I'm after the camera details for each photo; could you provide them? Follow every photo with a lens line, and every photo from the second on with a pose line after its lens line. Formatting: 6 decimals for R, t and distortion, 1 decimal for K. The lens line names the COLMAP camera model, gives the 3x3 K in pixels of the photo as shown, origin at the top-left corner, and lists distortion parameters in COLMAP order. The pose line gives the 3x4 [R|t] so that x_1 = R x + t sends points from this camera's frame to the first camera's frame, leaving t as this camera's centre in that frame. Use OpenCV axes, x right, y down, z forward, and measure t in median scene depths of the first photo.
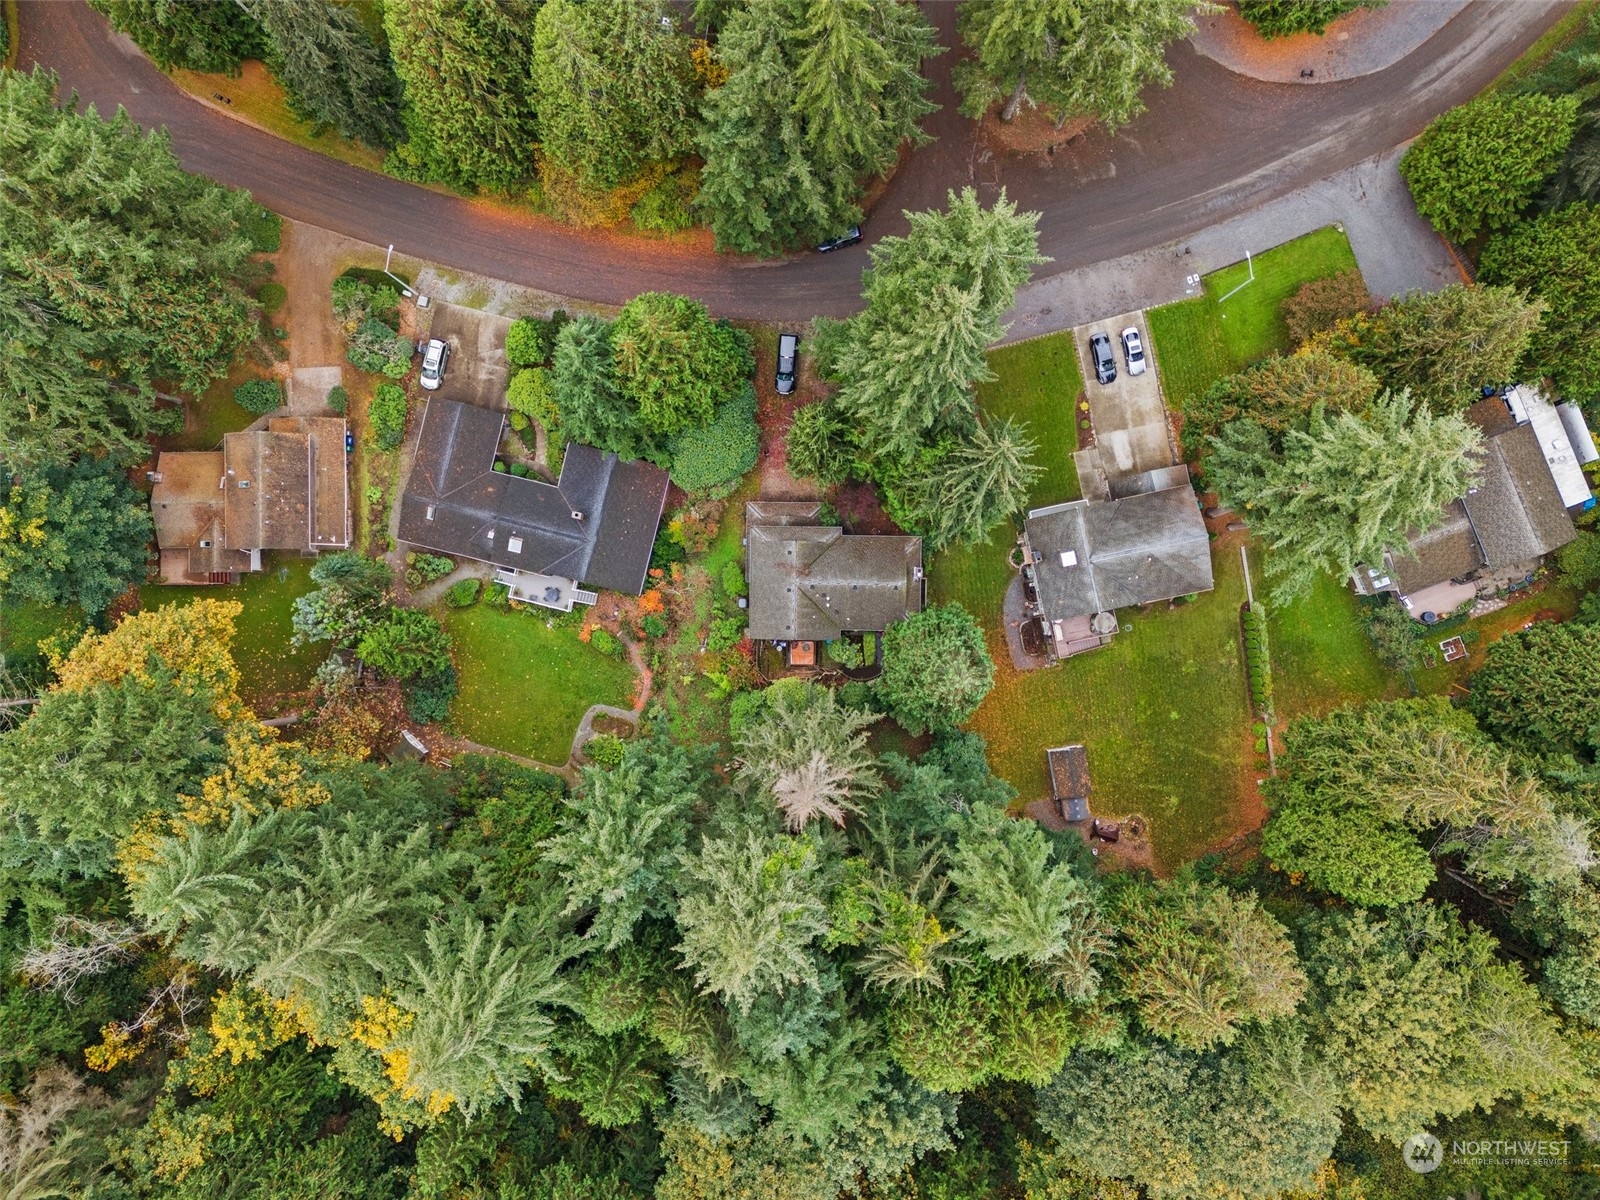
lens RADIAL K [[1118.2, 0, 800.0], [0, 1118.2, 600.0], [0, 0, 1]] dist [0.003784, 0.000624]
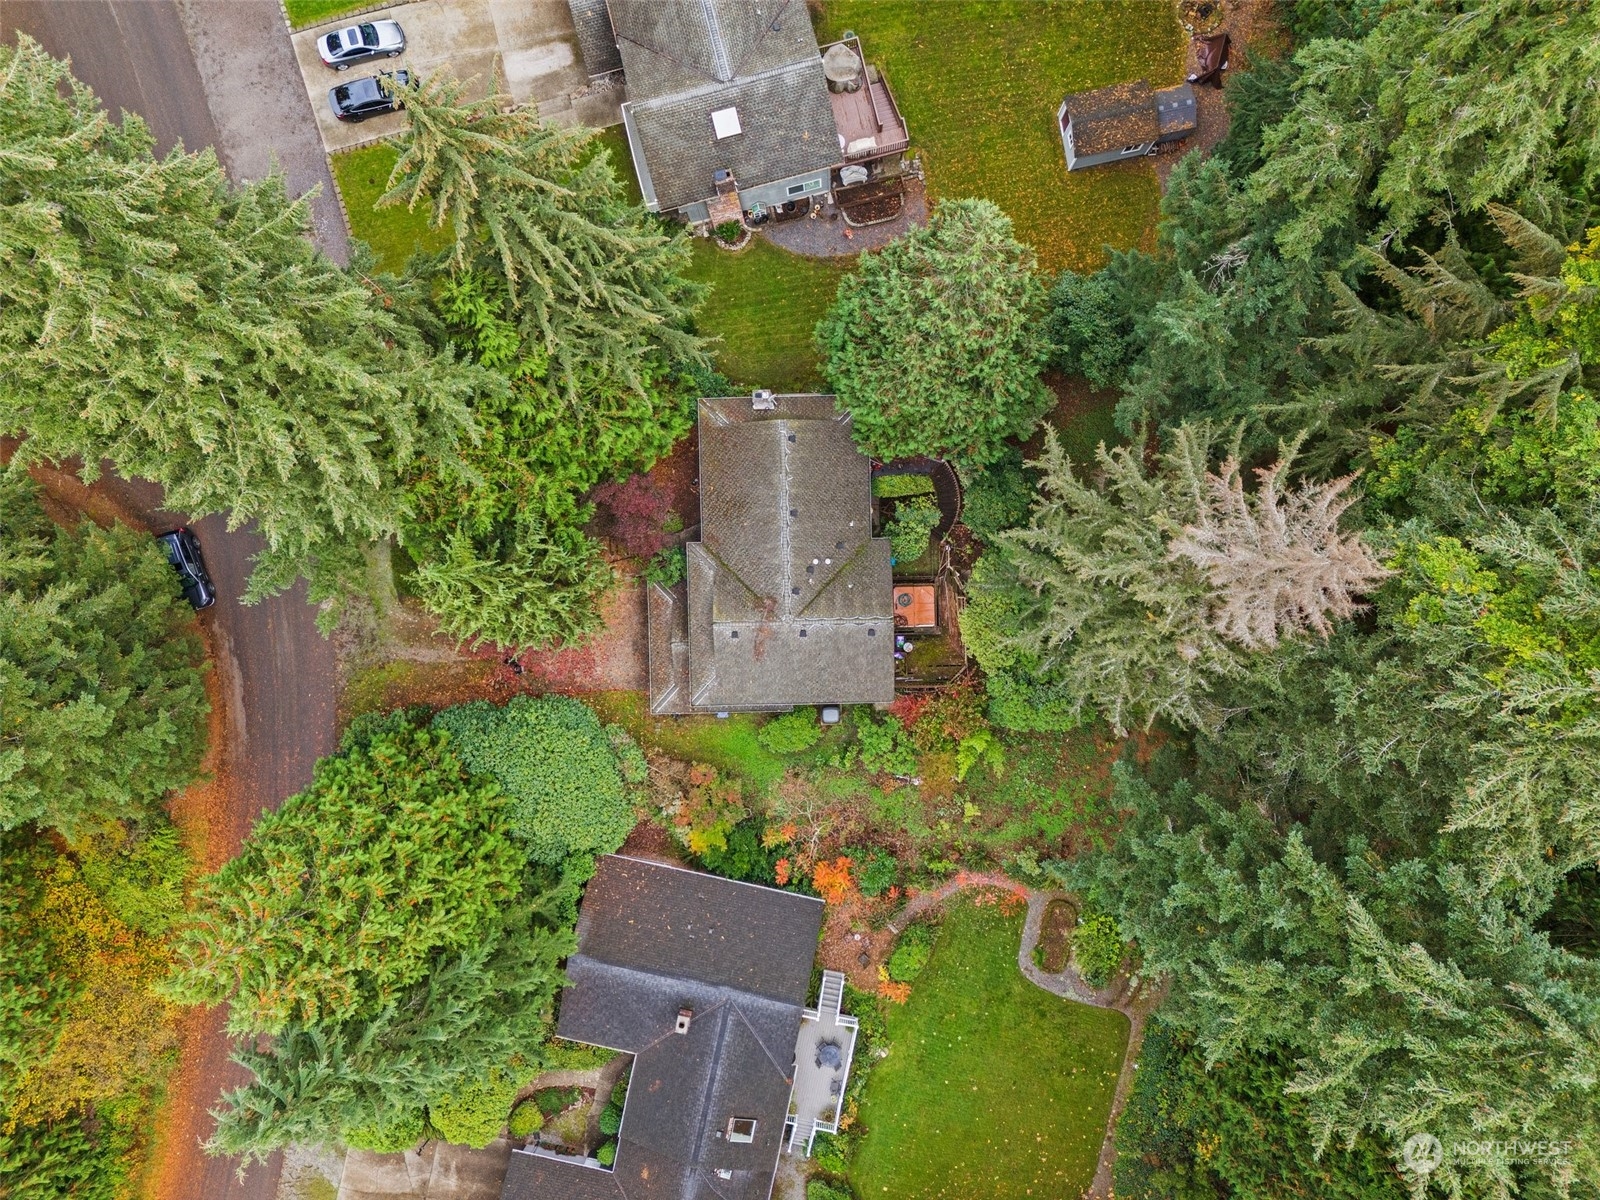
lens RADIAL K [[1118.2, 0, 800.0], [0, 1118.2, 600.0], [0, 0, 1]] dist [0.003784, 0.000624]
pose [[-0.037124, -0.998900, 0.028629, -0.008872], [0.998915, -0.037900, -0.027047, 0.004809], [0.028102, 0.027594, 0.999224, 0.438512]]
